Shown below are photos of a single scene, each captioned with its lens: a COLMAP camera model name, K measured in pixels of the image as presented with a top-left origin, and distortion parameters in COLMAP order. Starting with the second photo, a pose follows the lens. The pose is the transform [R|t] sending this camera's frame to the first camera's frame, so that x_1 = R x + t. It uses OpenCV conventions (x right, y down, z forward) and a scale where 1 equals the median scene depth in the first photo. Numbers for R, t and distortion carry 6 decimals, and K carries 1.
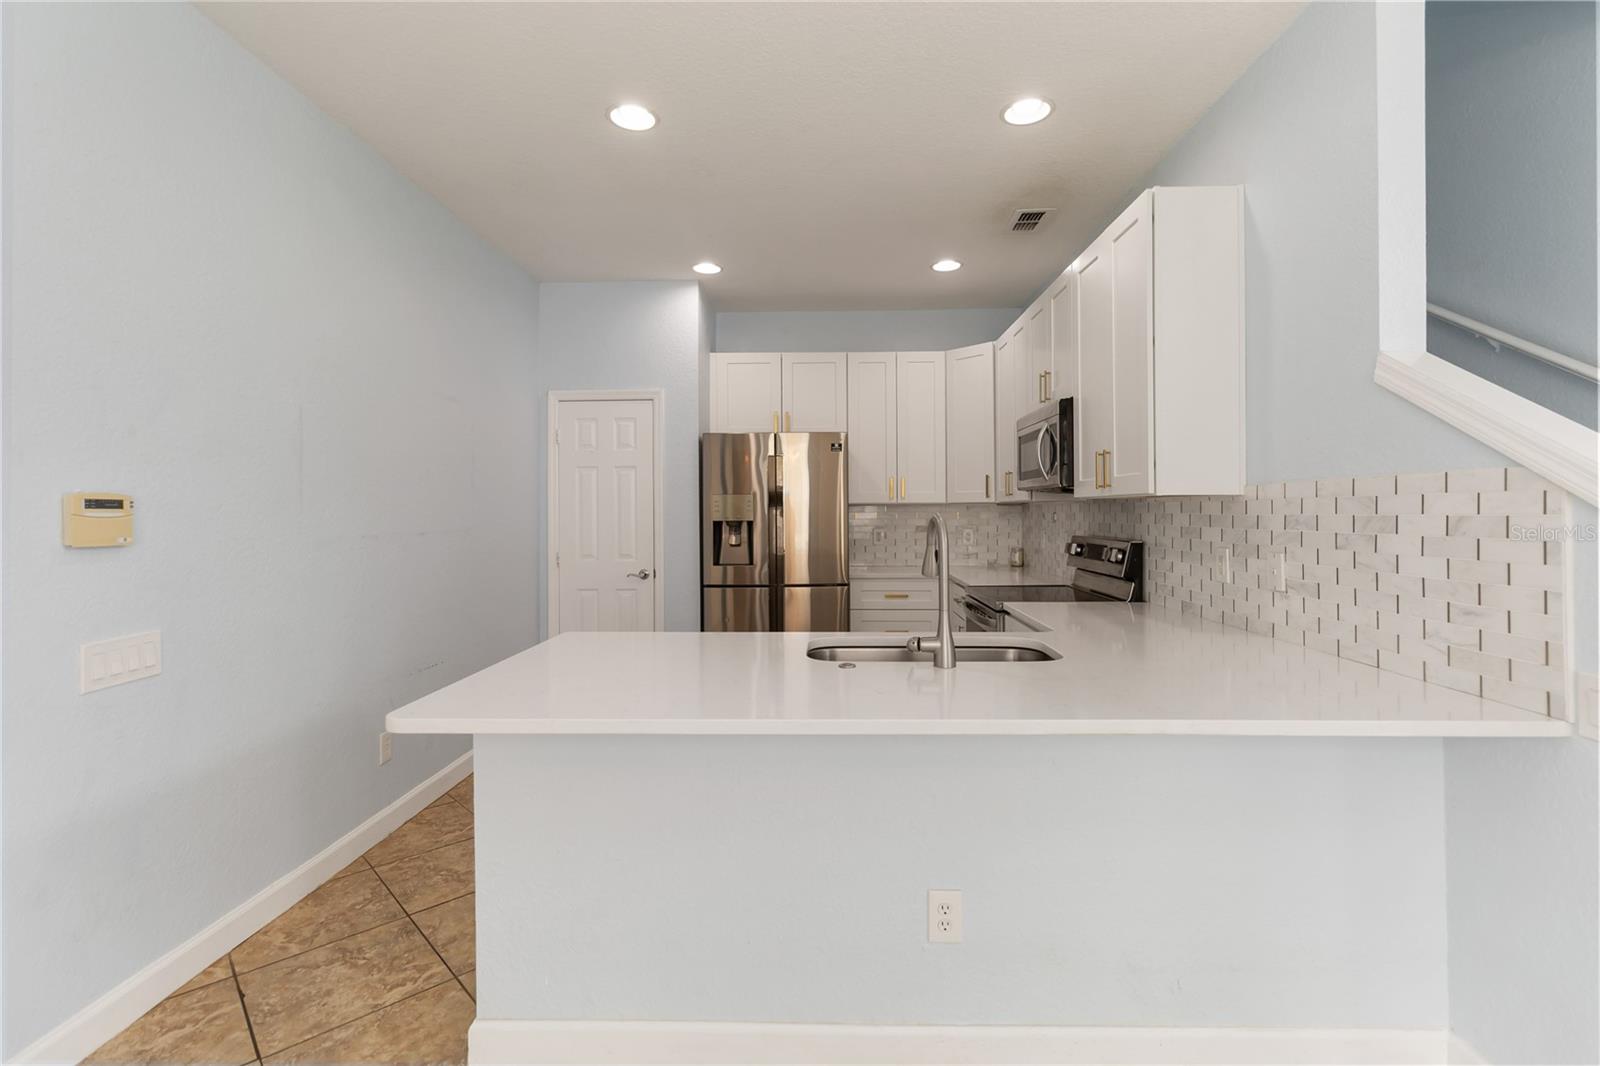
lens RADIAL K [[741.3, 0, 806.0], [0, 741.3, 512.7], [0, 0, 1]] dist [0.004378, -0.002138]
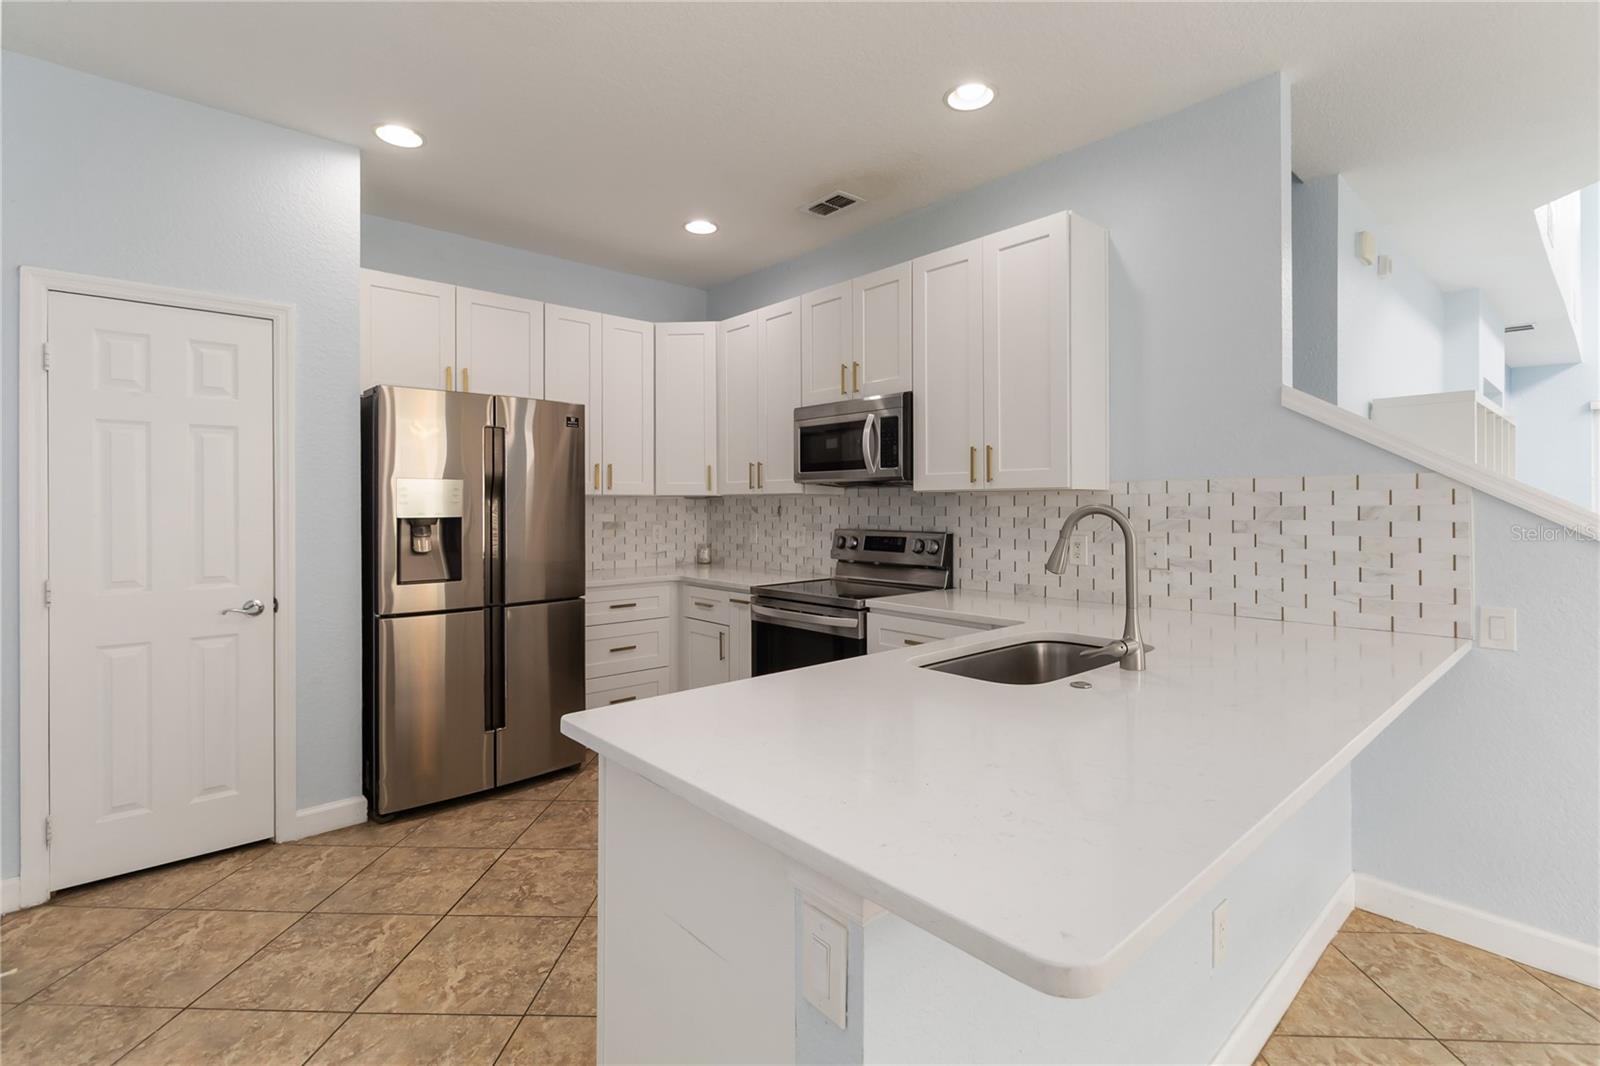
lens RADIAL K [[741.3, 0, 816.2], [0, 741.3, 508.3], [0, 0, 1]] dist [0.004378, -0.002138]
pose [[0.719453, 0.000389, 0.694541, -0.443296], [0.000404, 0.999999, -0.000978, 0.004580], [-0.694540, 0.000984, 0.719453, 0.361269]]
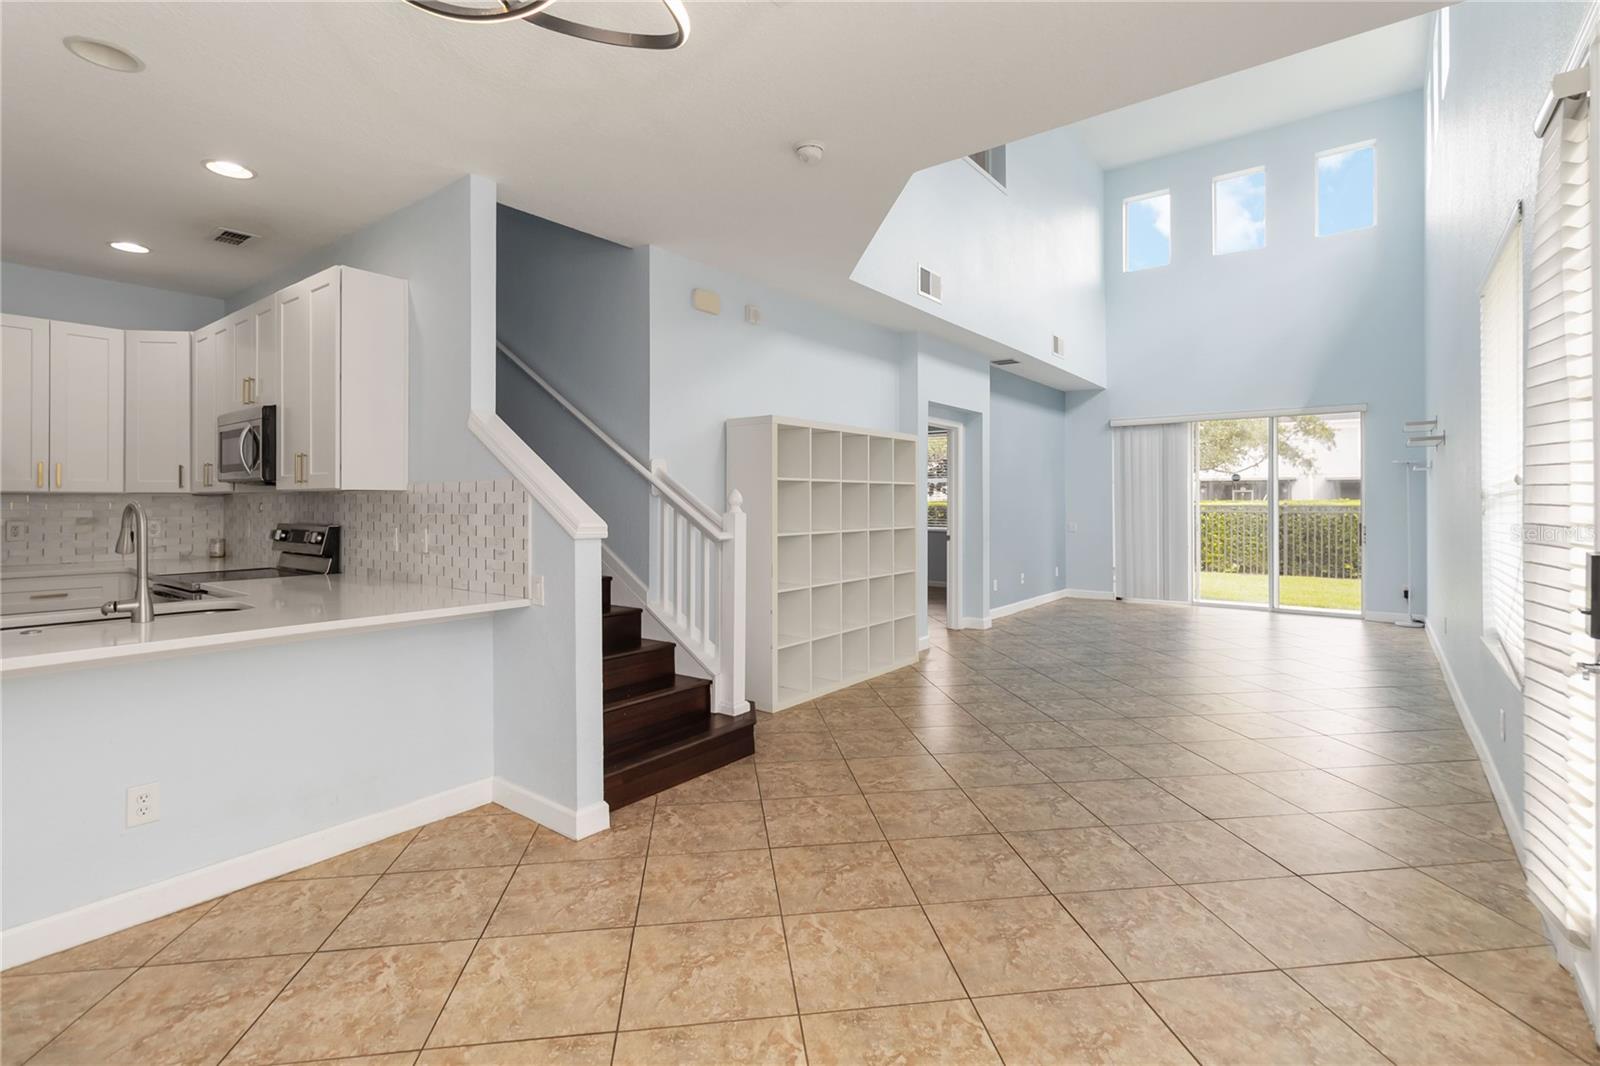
lens RADIAL K [[741.3, 0, 818.0], [0, 741.3, 497.5], [0, 0, 1]] dist [0.004378, -0.002138]
pose [[0.578079, 0.010442, 0.815914, -0.109100], [-0.000711, 0.999924, -0.012293, 0.005875], [-0.815980, 0.006526, 0.578043, -0.402405]]
